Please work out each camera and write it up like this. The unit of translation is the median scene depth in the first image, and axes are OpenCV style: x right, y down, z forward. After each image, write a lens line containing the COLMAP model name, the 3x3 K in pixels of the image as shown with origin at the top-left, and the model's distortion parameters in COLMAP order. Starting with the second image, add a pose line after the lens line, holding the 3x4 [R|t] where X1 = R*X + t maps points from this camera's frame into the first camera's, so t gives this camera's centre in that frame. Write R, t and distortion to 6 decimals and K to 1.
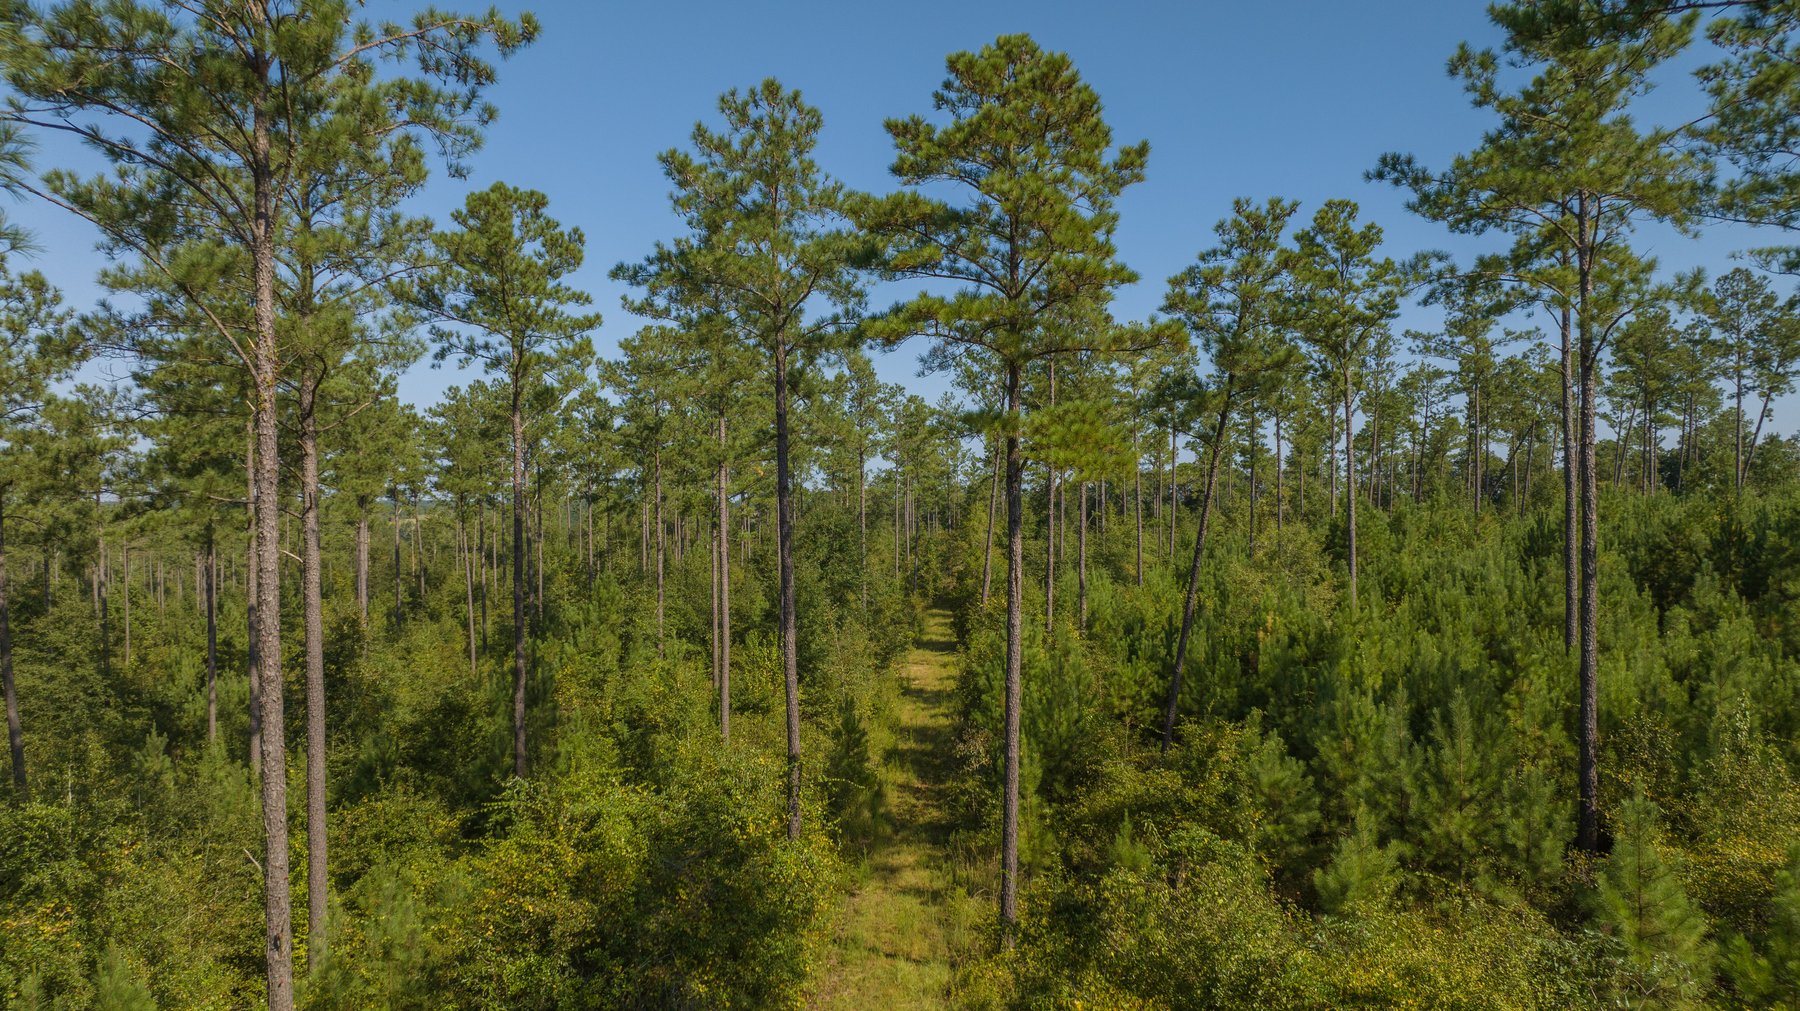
lens RADIAL K [[1158.5, 0, 900.0], [0, 1158.5, 505.5], [0, 0, 1]] dist [-0.061018, 0.050338]
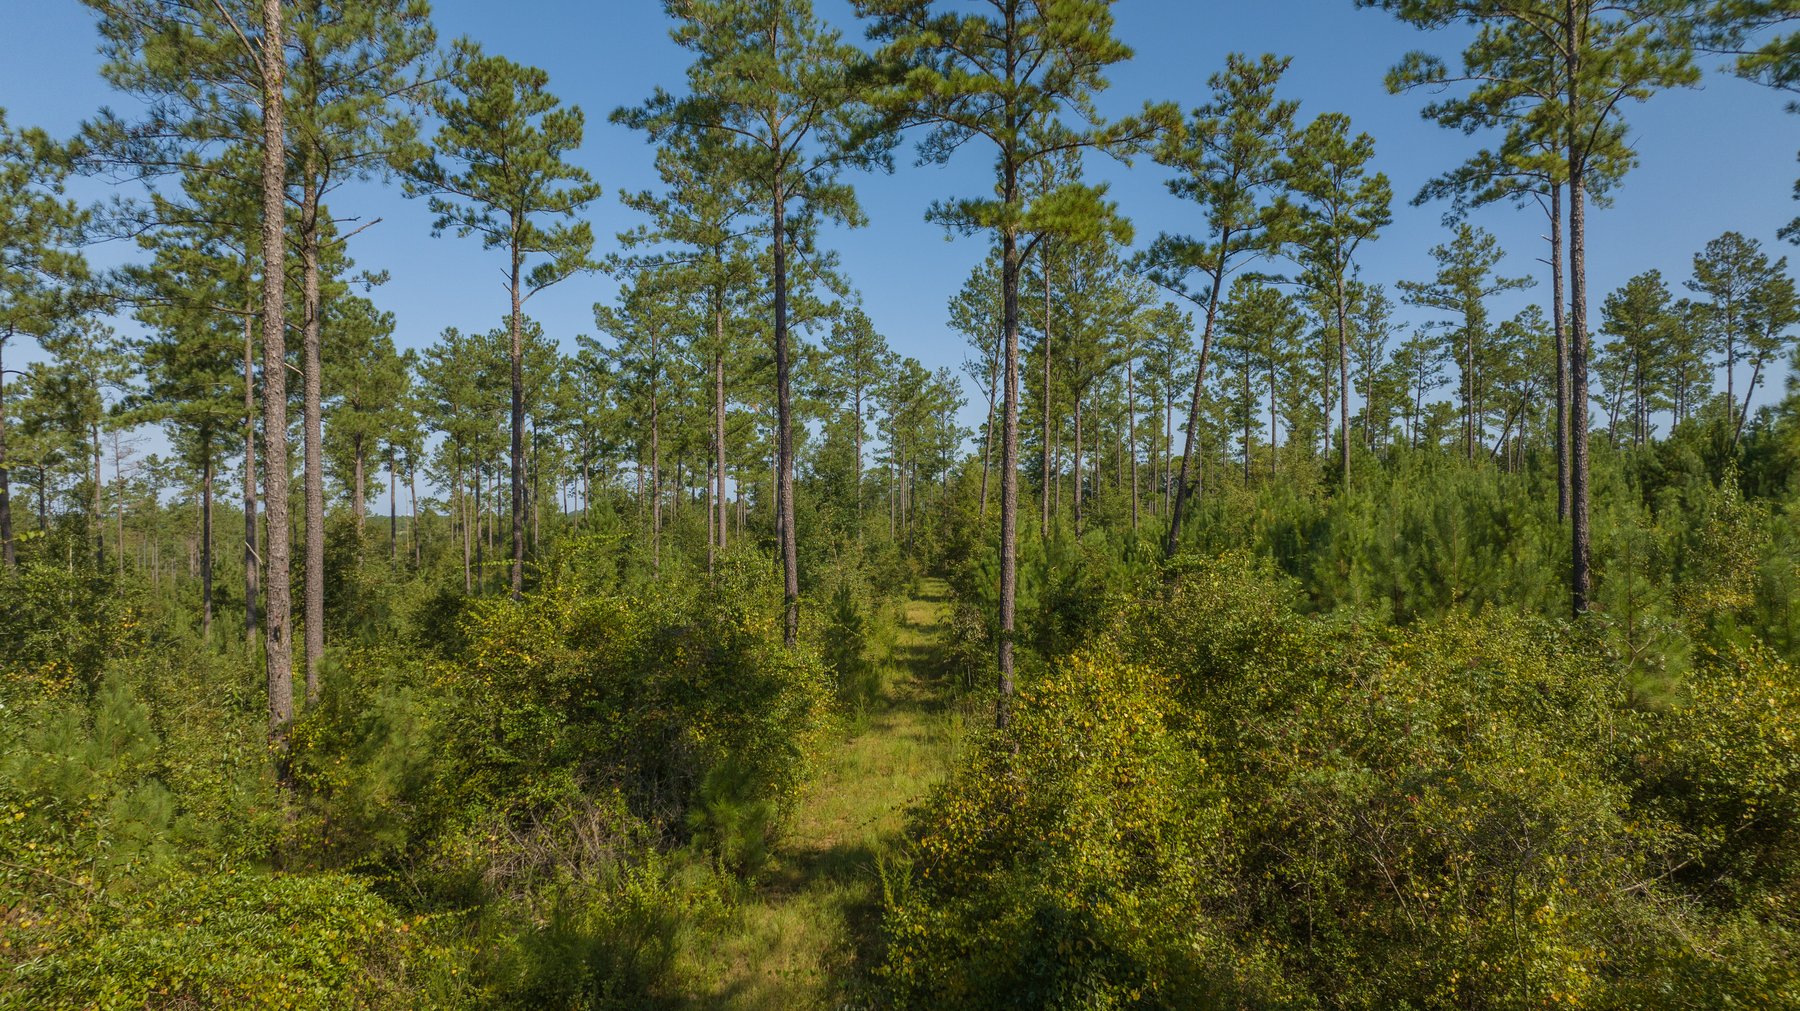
lens RADIAL K [[1158.5, 0, 900.0], [0, 1158.5, 505.5], [0, 0, 1]] dist [-0.061018, 0.050338]
pose [[0.999990, 0.000833, 0.004294, -0.001228], [-0.000795, 0.999961, -0.008803, 0.117086], [-0.004301, 0.008800, 0.999952, -0.004109]]
